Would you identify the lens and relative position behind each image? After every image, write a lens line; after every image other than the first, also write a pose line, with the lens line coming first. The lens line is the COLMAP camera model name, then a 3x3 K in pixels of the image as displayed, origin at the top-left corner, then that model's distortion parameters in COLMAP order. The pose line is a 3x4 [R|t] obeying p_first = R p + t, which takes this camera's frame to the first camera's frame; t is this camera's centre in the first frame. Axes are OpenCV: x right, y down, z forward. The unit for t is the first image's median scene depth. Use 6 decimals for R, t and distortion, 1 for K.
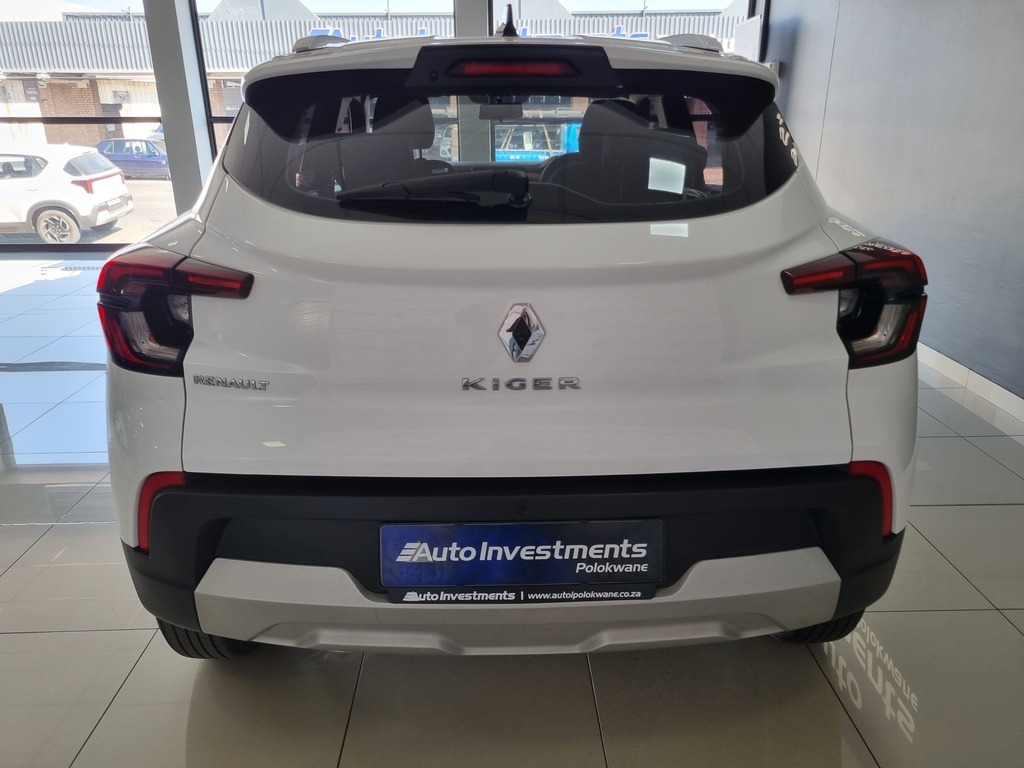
lens RADIAL K [[774.8, 0, 512.0], [0, 774.8, 384.0], [0, 0, 1]] dist [0.009070, 0.004905]
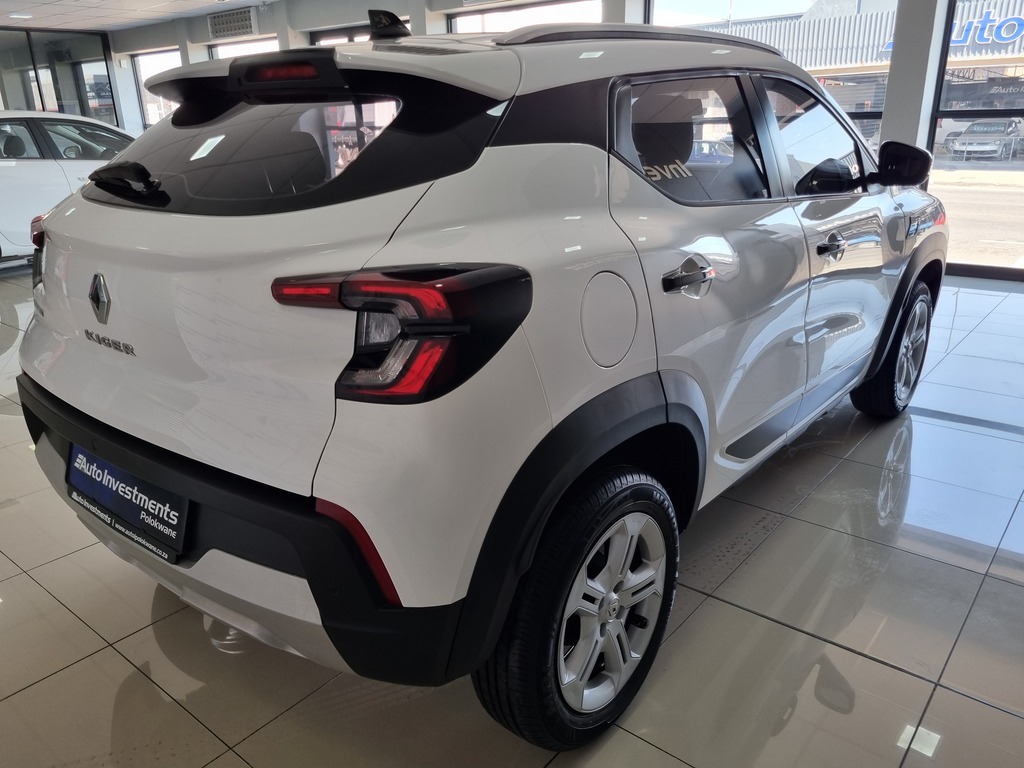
lens RADIAL K [[774.8, 0, 512.0], [0, 774.8, 384.0], [0, 0, 1]] dist [0.009070, 0.004905]
pose [[0.755381, 0.206438, -0.621919, 1.160544], [-0.205801, 0.975797, 0.073939, -0.145393], [0.622130, 0.072139, 0.779583, 0.436607]]
